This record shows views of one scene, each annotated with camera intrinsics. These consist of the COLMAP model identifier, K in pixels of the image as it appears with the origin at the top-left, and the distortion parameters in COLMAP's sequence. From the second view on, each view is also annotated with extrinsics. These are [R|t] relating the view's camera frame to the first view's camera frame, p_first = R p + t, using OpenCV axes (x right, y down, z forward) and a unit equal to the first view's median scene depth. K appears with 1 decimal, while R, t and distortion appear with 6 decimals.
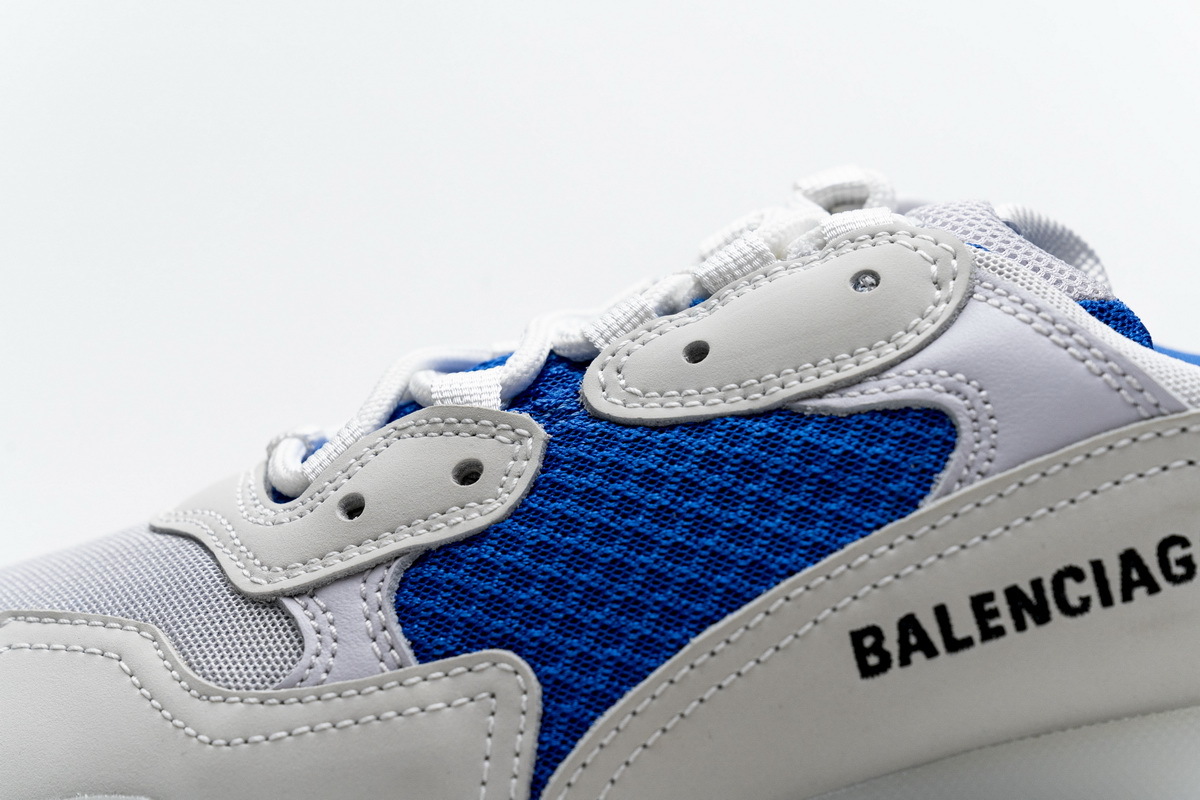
lens RADIAL K [[2425.1, 0, 599.8], [0, 2425.1, 400.4], [0, 0, 1]] dist [0.017832, 0.000000]
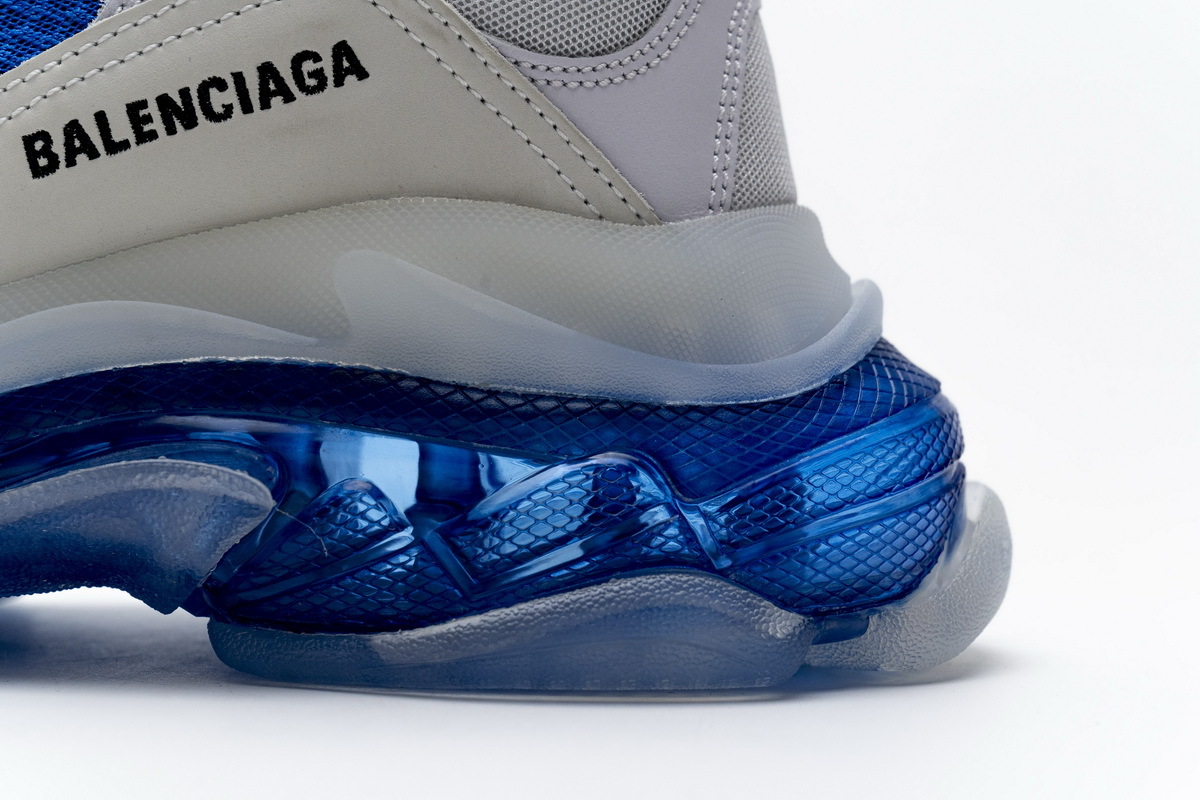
lens RADIAL K [[2425.1, 0, 600.2], [0, 2425.1, 399.5], [0, 0, 1]] dist [0.017832, 0.000000]
pose [[0.999898, -0.000350, 0.014266, 0.357635], [0.000282, 0.999989, 0.004780, 0.213355], [-0.014267, -0.004775, 0.999887, -0.138090]]
